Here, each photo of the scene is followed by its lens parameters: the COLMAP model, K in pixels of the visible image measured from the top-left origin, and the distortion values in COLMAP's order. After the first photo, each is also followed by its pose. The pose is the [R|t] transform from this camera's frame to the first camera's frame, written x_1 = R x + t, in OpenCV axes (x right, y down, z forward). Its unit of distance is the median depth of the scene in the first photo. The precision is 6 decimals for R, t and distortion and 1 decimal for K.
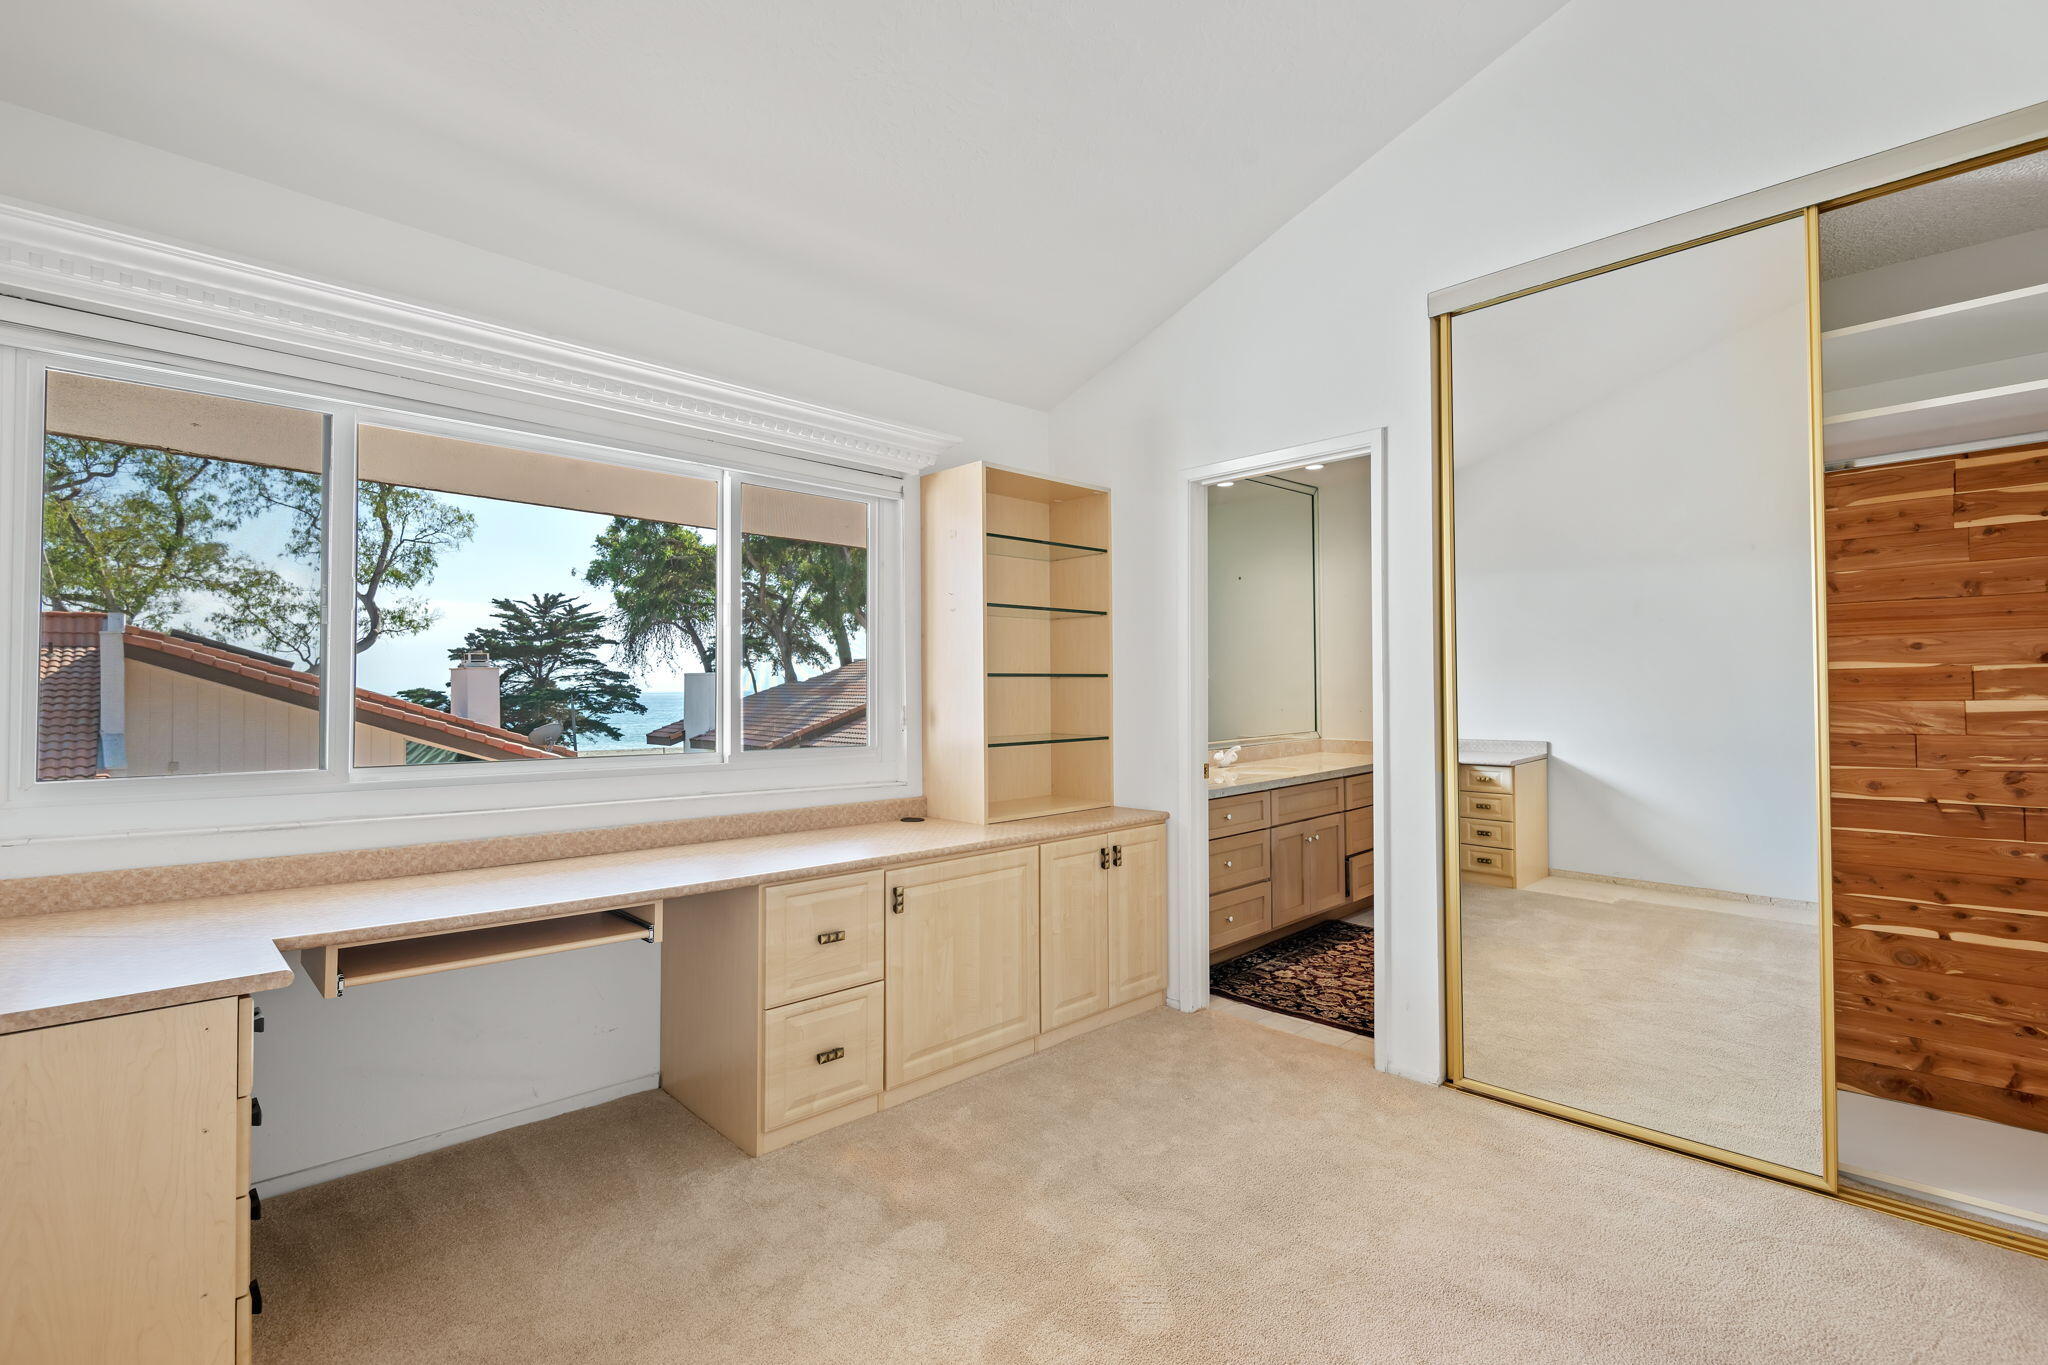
lens RADIAL K [[947.6, 0, 1027.8], [0, 947.6, 669.6], [0, 0, 1]] dist [0.001316, -0.005052]
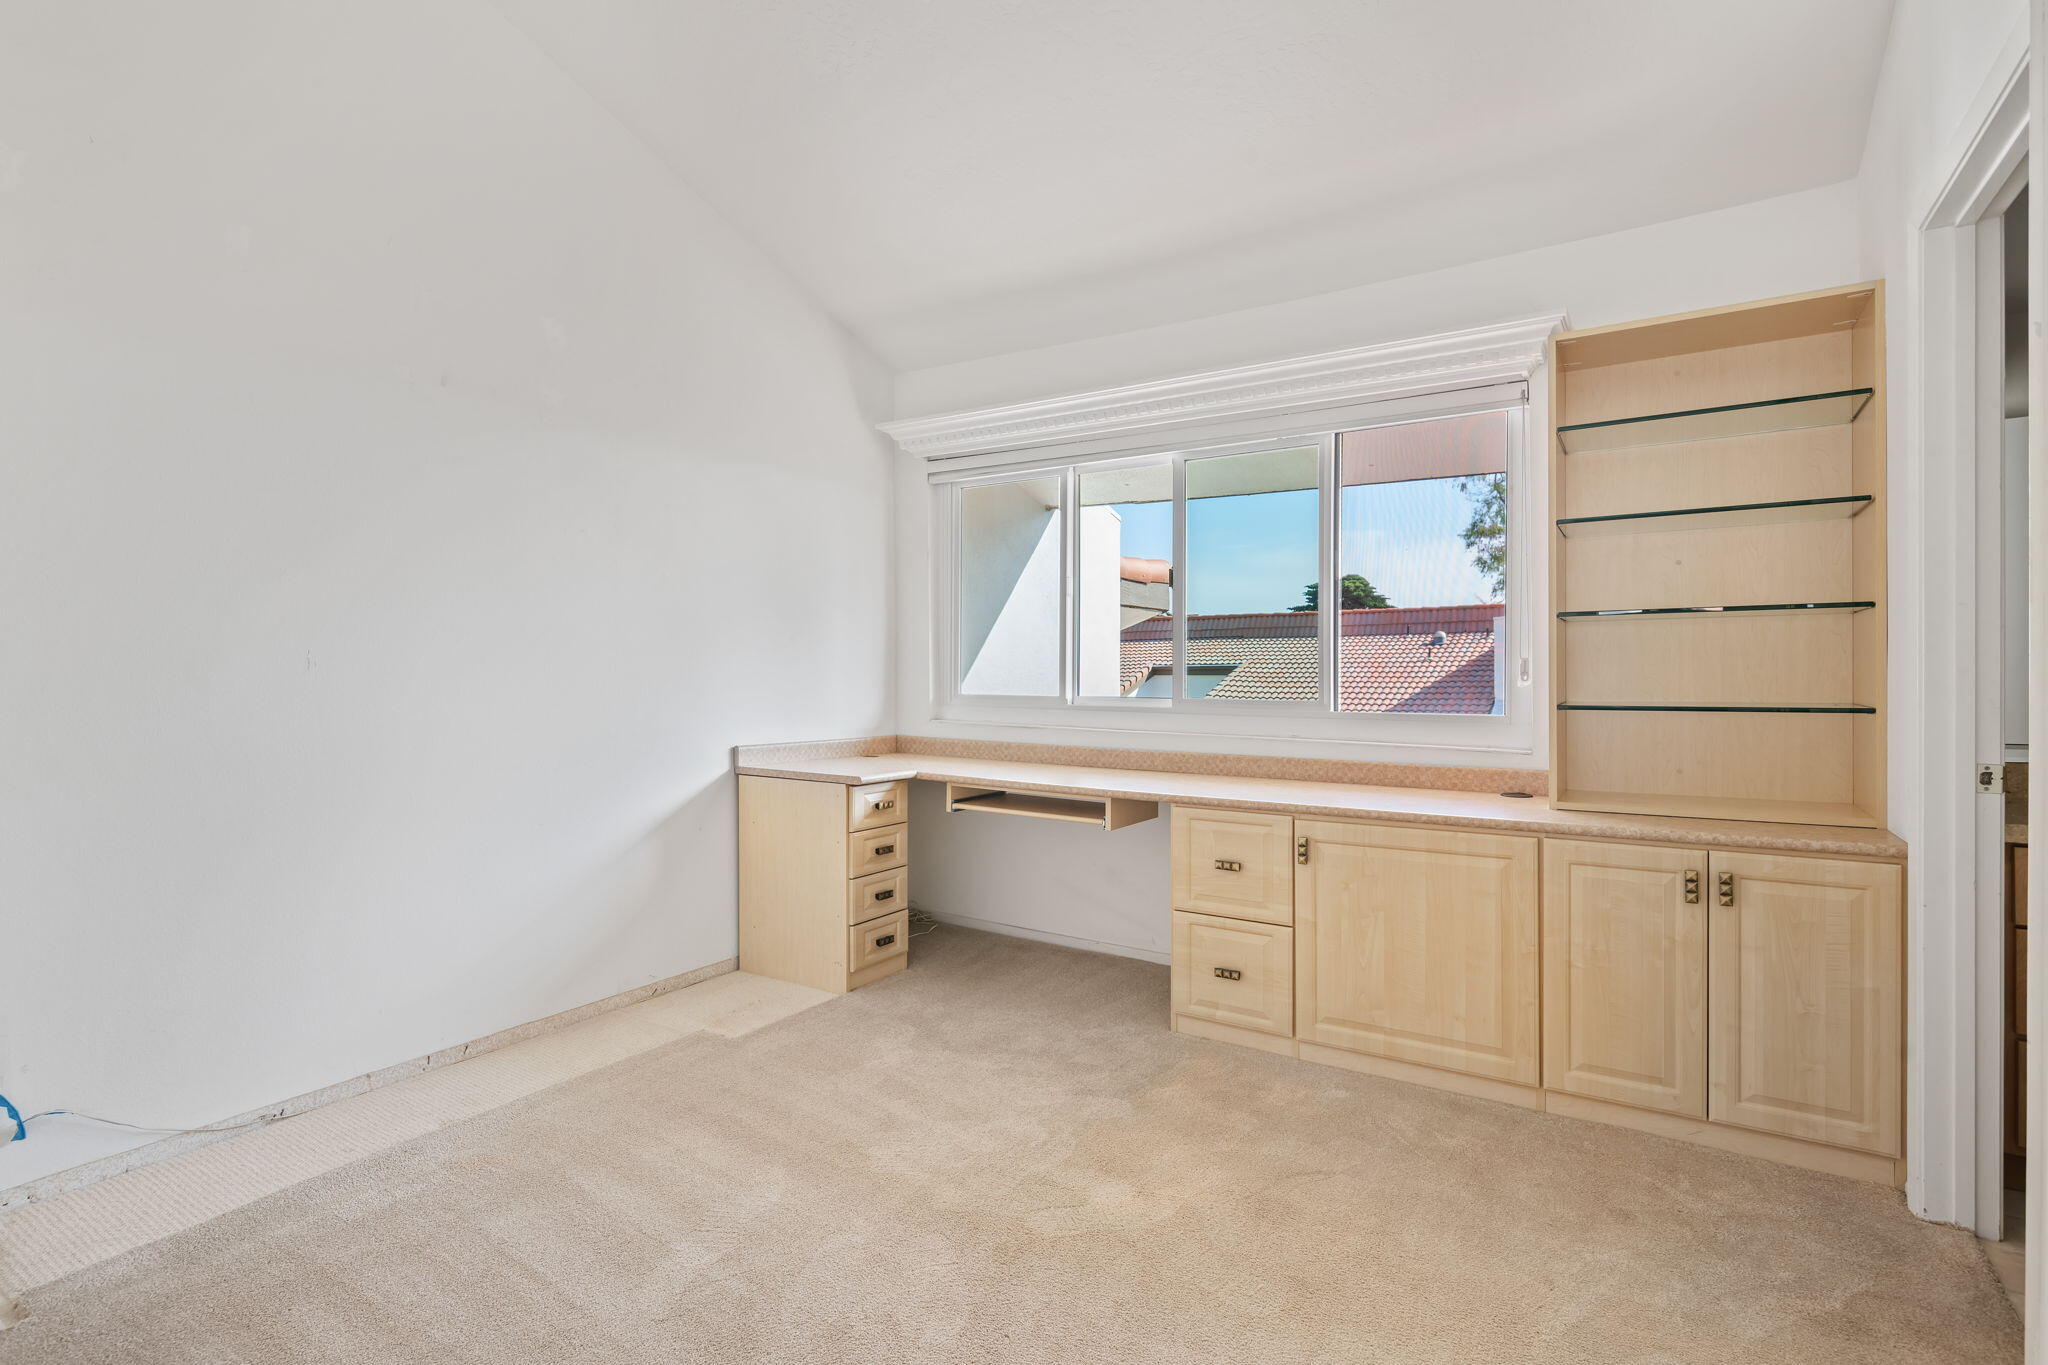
lens RADIAL K [[947.6, 0, 1012.5], [0, 947.6, 677.0], [0, 0, 1]] dist [0.001316, -0.005052]
pose [[0.229369, 0.008462, -0.973303, 0.738606], [0.019025, 0.999732, 0.013175, 0.045204], [0.973154, -0.021539, 0.229147, 0.485648]]
